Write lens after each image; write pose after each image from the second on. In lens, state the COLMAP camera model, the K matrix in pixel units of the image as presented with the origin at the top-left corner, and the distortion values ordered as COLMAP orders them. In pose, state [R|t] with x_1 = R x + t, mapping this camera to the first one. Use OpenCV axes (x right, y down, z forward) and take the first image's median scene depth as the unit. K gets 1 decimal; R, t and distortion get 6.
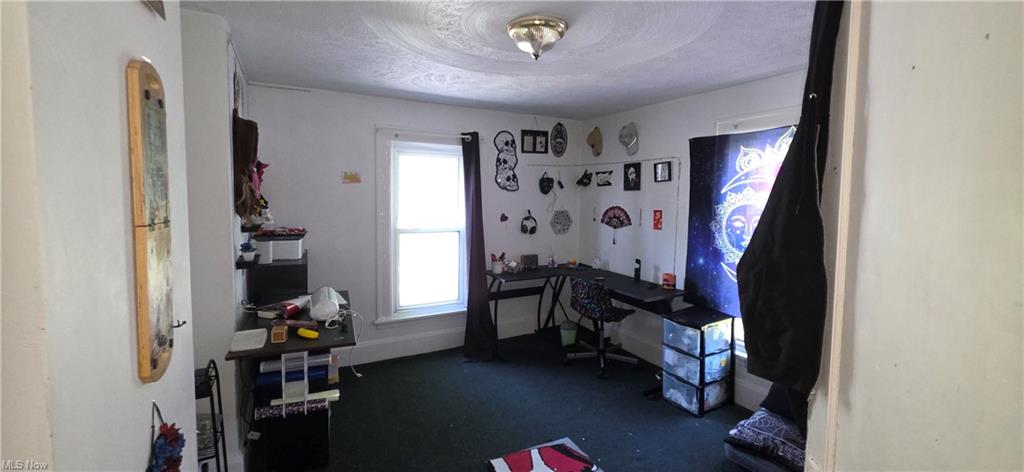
lens RADIAL K [[410.0, 0, 514.5], [0, 410.0, 222.1], [0, 0, 1]] dist [-0.000326, -0.000123]
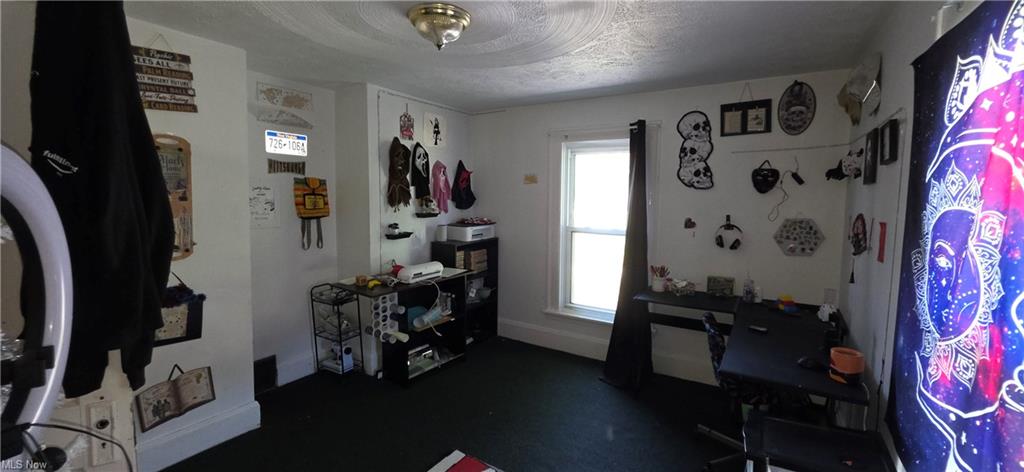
lens RADIAL K [[410.0, 0, 514.5], [0, 410.0, 222.1], [0, 0, 1]] dist [-0.000326, -0.000123]
pose [[0.496825, 0.054025, -0.866168, 0.482318], [-0.066095, 0.997517, 0.024306, -0.010688], [0.865330, 0.045174, 0.499162, 0.328516]]
